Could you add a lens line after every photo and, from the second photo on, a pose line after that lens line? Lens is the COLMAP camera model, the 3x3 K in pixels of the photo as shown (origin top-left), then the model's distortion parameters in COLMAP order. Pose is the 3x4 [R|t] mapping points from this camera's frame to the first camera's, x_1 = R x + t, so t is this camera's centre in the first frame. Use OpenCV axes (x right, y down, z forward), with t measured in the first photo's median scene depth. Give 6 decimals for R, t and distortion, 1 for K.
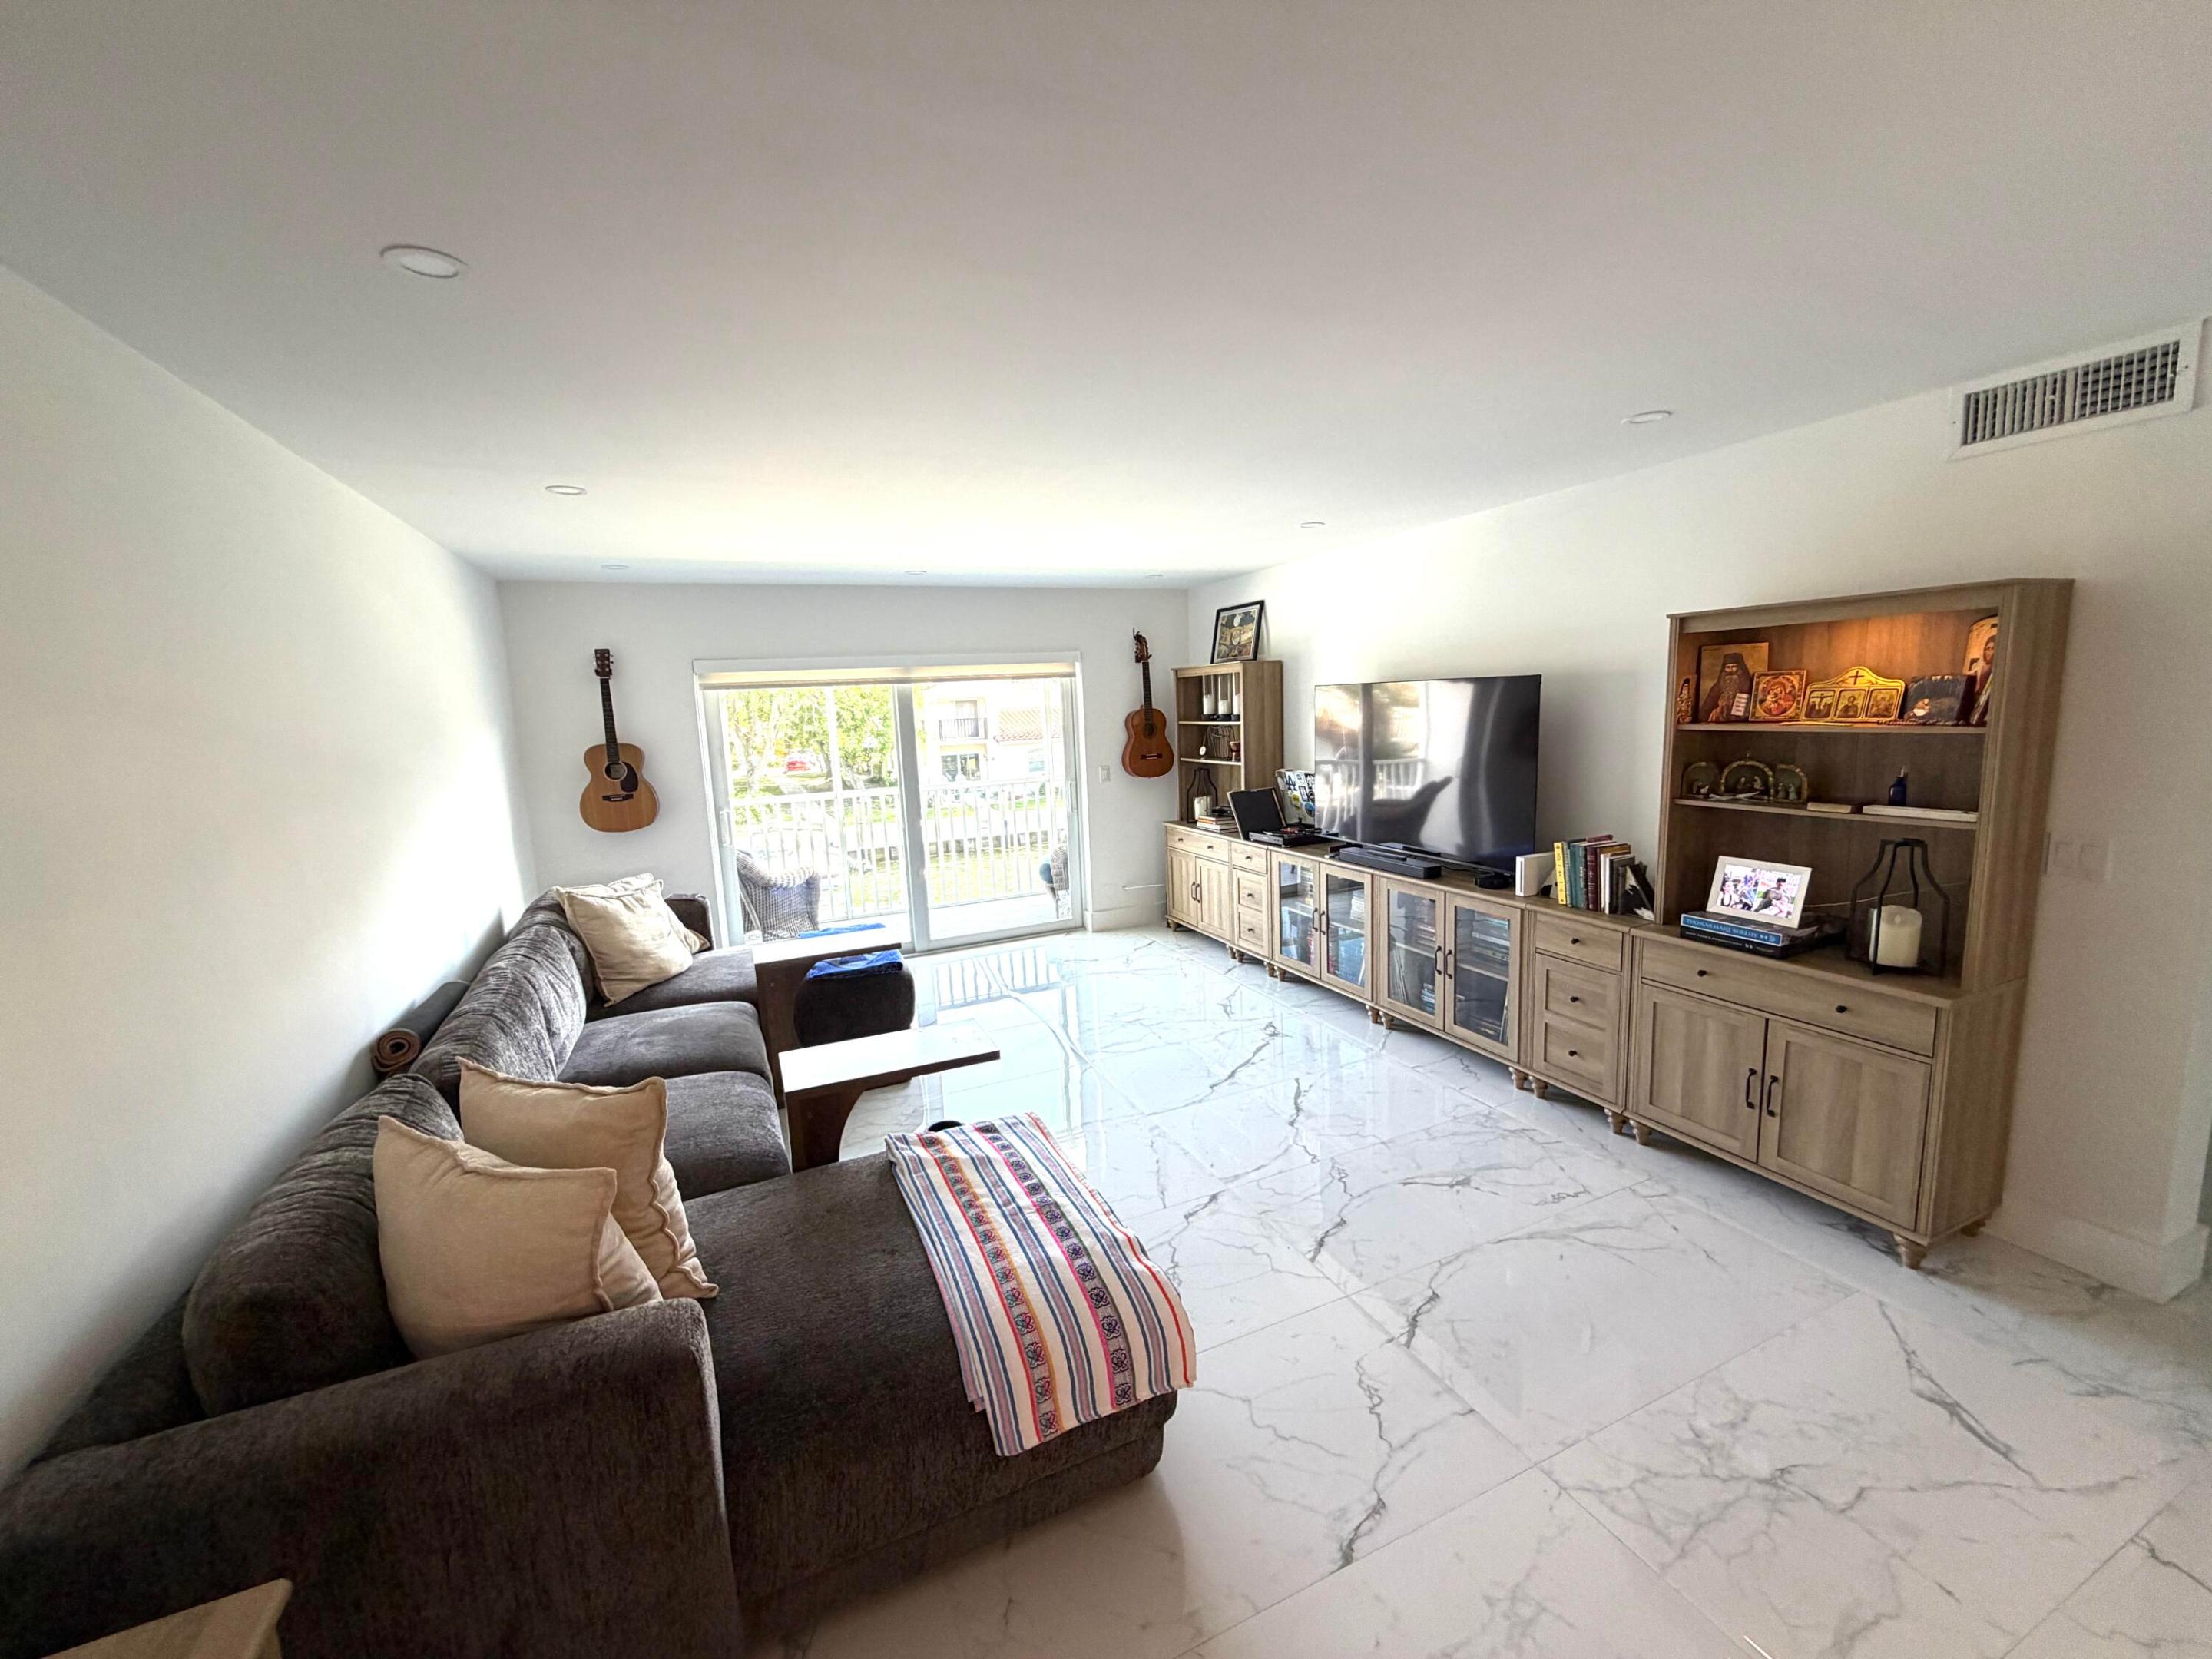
lens RADIAL K [[883.1, 0, 1106.0], [0, 883.1, 829.5], [0, 0, 1]] dist [-0.001243, -0.000882]
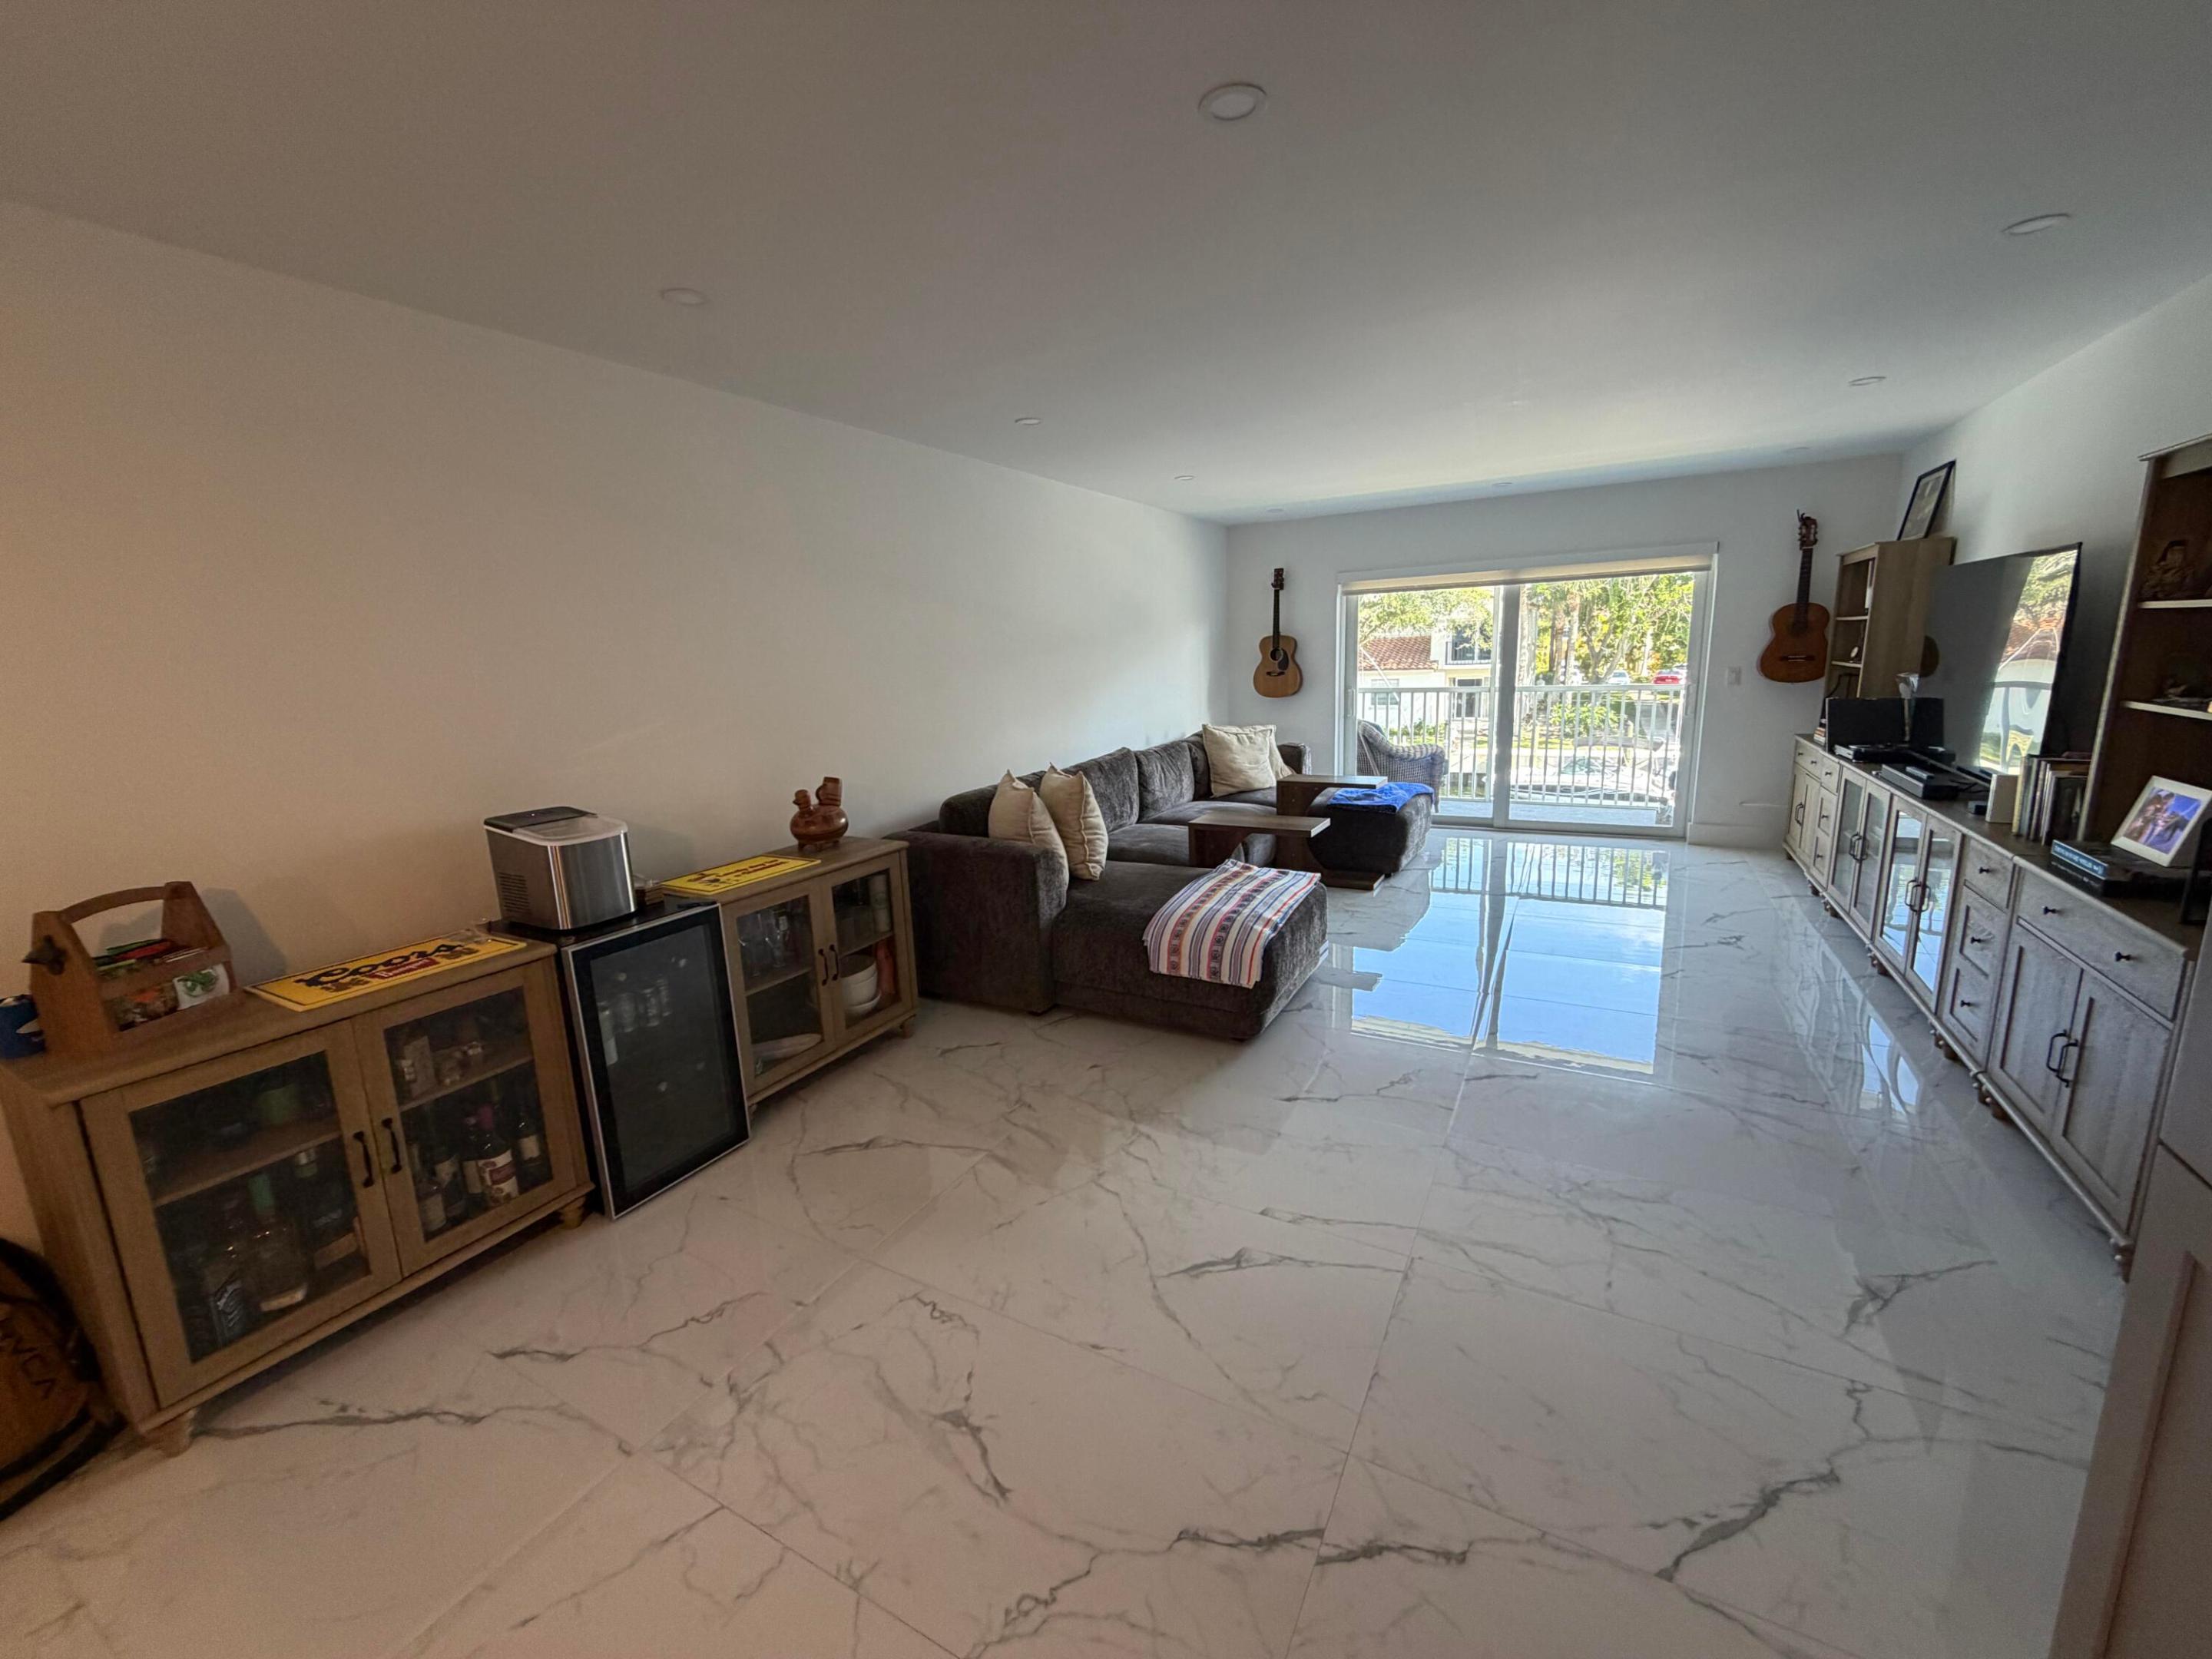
lens RADIAL K [[883.1, 0, 1106.0], [0, 883.1, 829.5], [0, 0, 1]] dist [-0.001243, -0.000882]
pose [[0.611145, 0.176467, -0.771597, 0.455510], [-0.099477, 0.984225, 0.146305, 0.033193], [0.785243, -0.012657, 0.619058, -0.117895]]
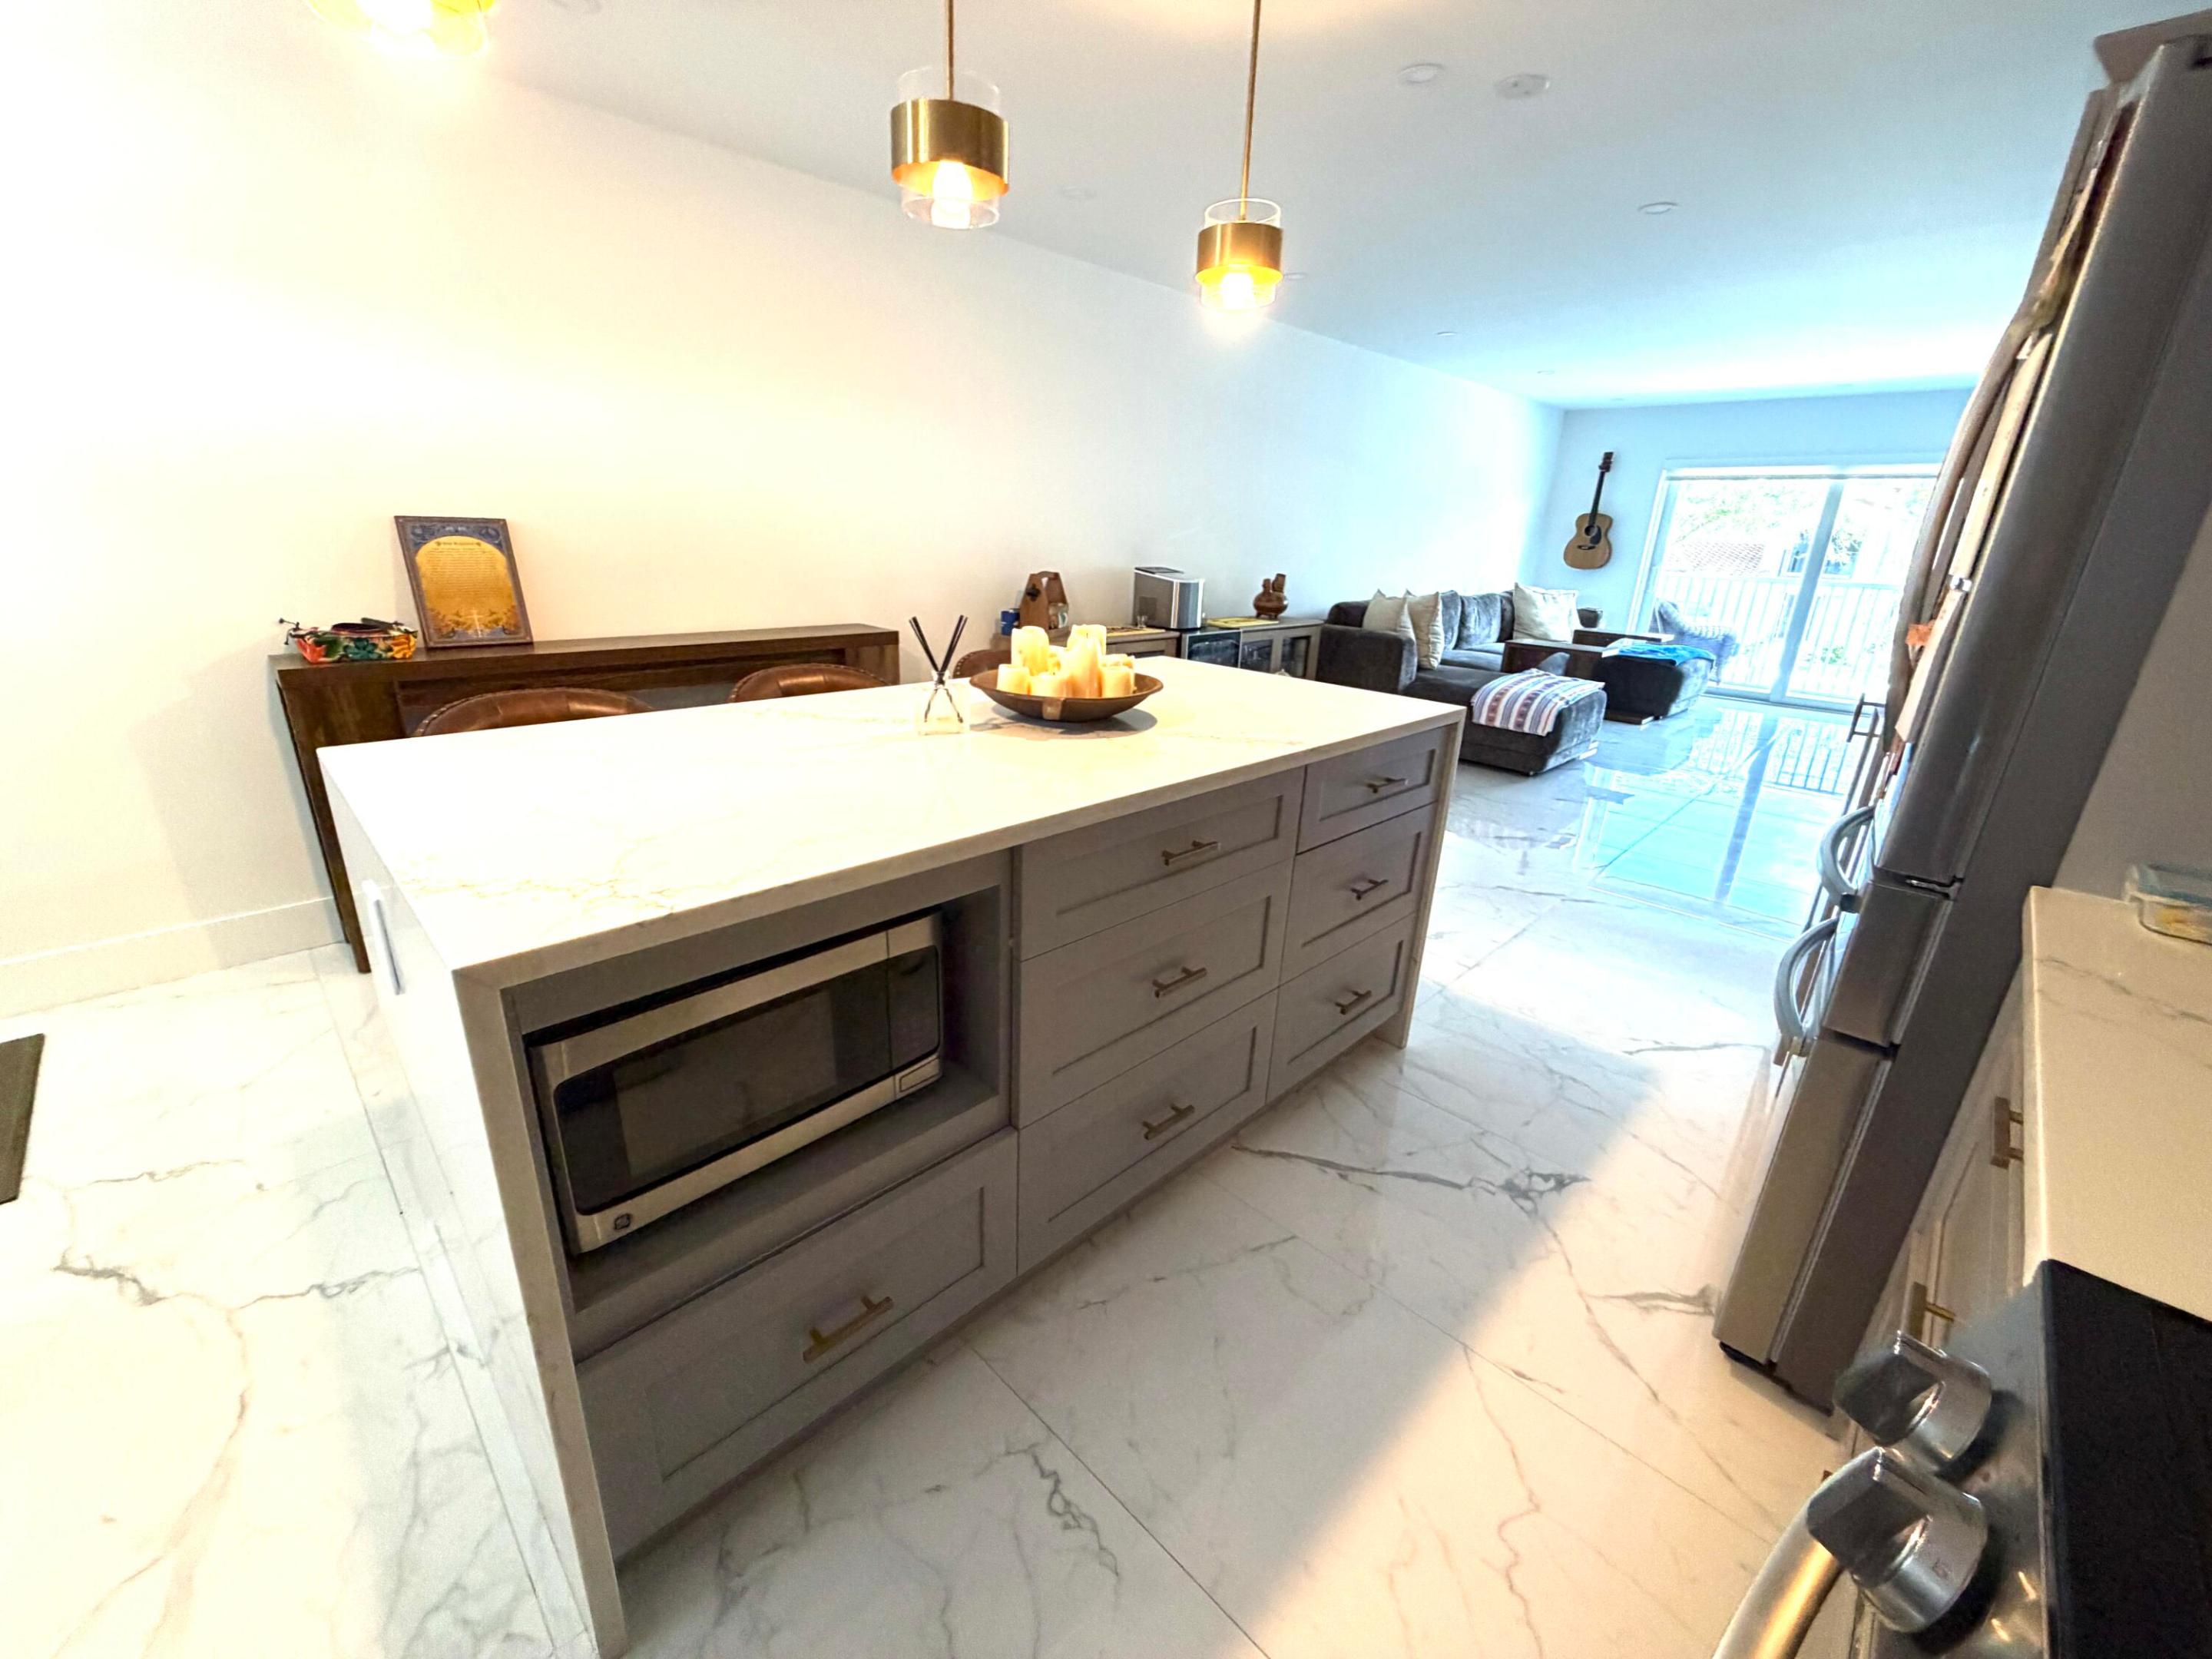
lens RADIAL K [[883.1, 0, 1106.0], [0, 883.1, 829.5], [0, 0, 1]] dist [-0.001243, -0.000882]
pose [[0.367535, 0.358057, -0.858320, 0.758228], [-0.181681, 0.932776, 0.311321, 0.110777], [0.912091, 0.041519, 0.407880, -0.494554]]
